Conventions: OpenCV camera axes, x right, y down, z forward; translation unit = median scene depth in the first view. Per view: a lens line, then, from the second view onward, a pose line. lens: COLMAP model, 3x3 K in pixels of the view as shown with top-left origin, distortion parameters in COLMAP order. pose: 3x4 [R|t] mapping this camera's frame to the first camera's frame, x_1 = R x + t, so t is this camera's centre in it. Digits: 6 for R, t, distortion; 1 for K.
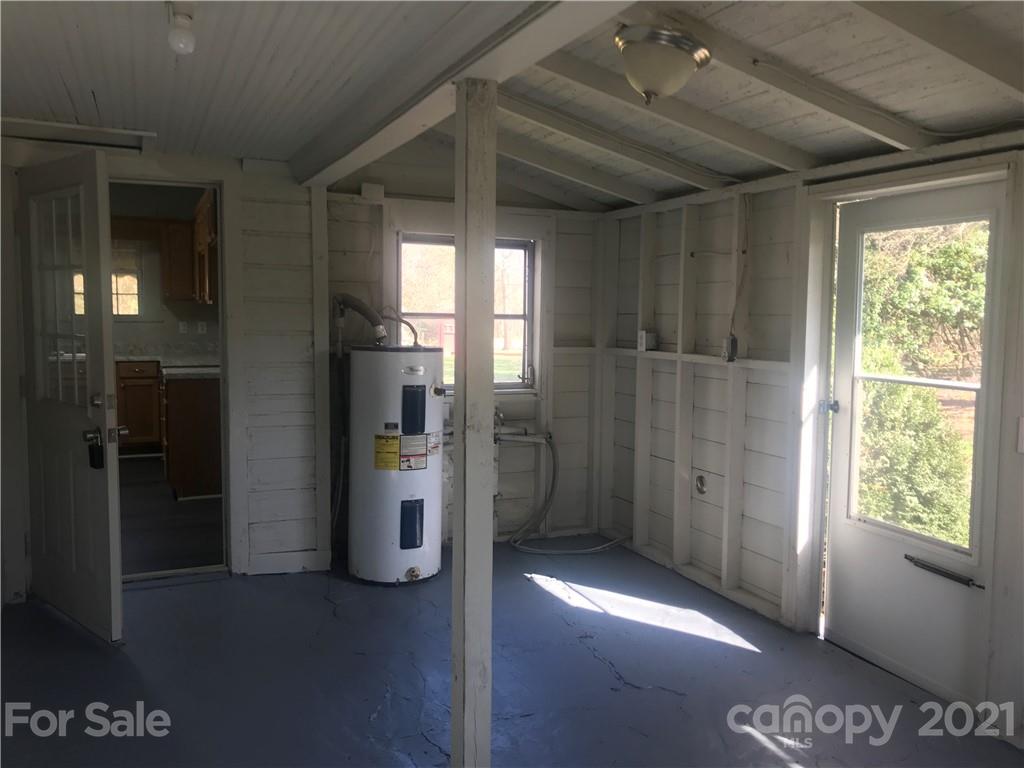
lens RADIAL K [[829.0, 0, 509.3], [0, 829.0, 383.4], [0, 0, 1]] dist [0.002093, -0.006991]
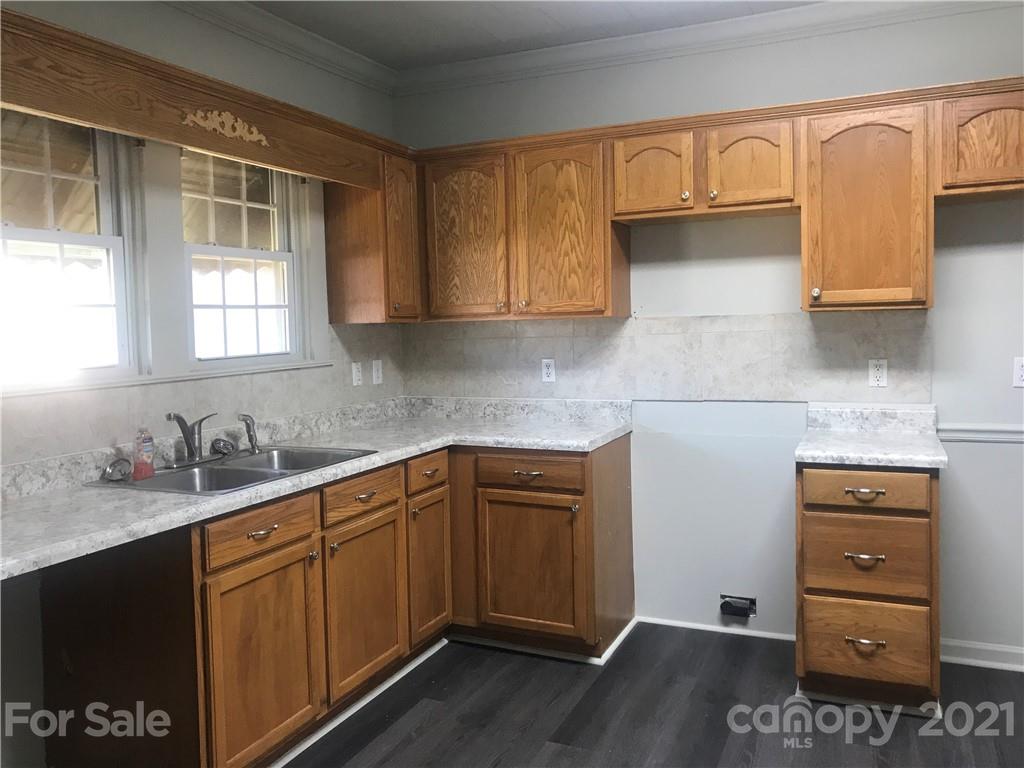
lens RADIAL K [[829.0, 0, 524.8], [0, 829.0, 362.6], [0, 0, 1]] dist [0.002093, -0.006991]
pose [[0.733341, -0.065497, 0.676699, -0.650692], [0.098125, 0.995124, -0.010022, -0.060481], [-0.672743, 0.073751, 0.736192, 0.591447]]
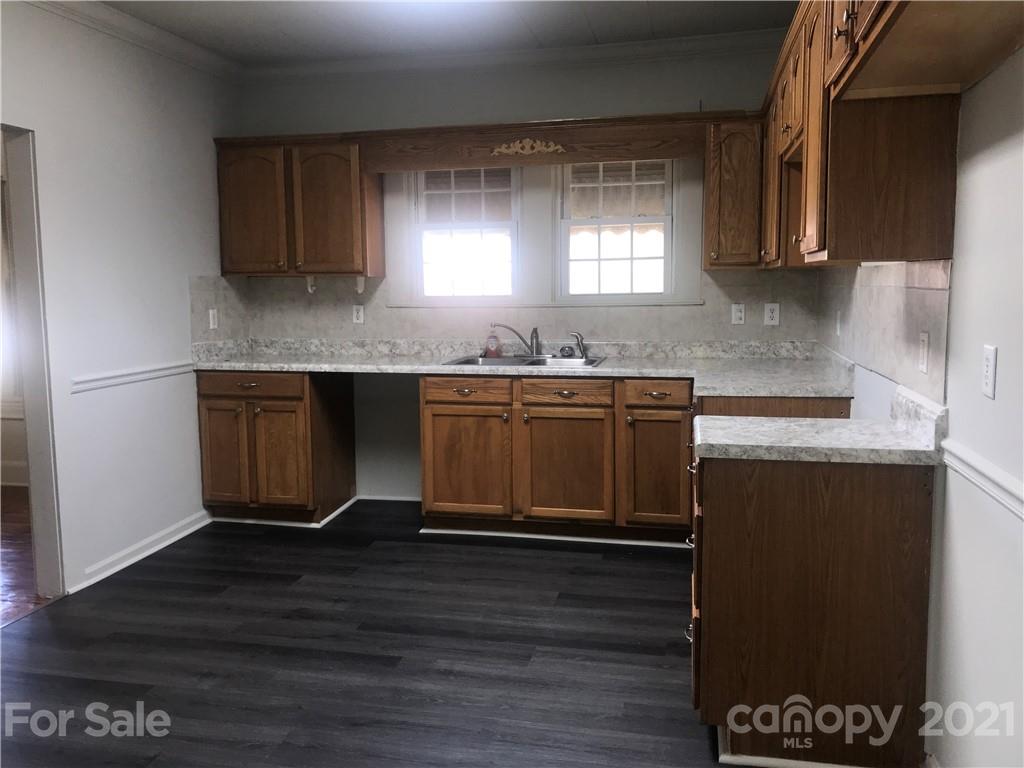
lens RADIAL K [[829.0, 0, 506.8], [0, 829.0, 377.9], [0, 0, 1]] dist [0.002093, -0.006991]
pose [[0.808036, 0.043913, -0.587495, -0.193887], [-0.031796, 0.999015, 0.030941, -0.037891], [0.588275, -0.006321, 0.808636, 0.468849]]
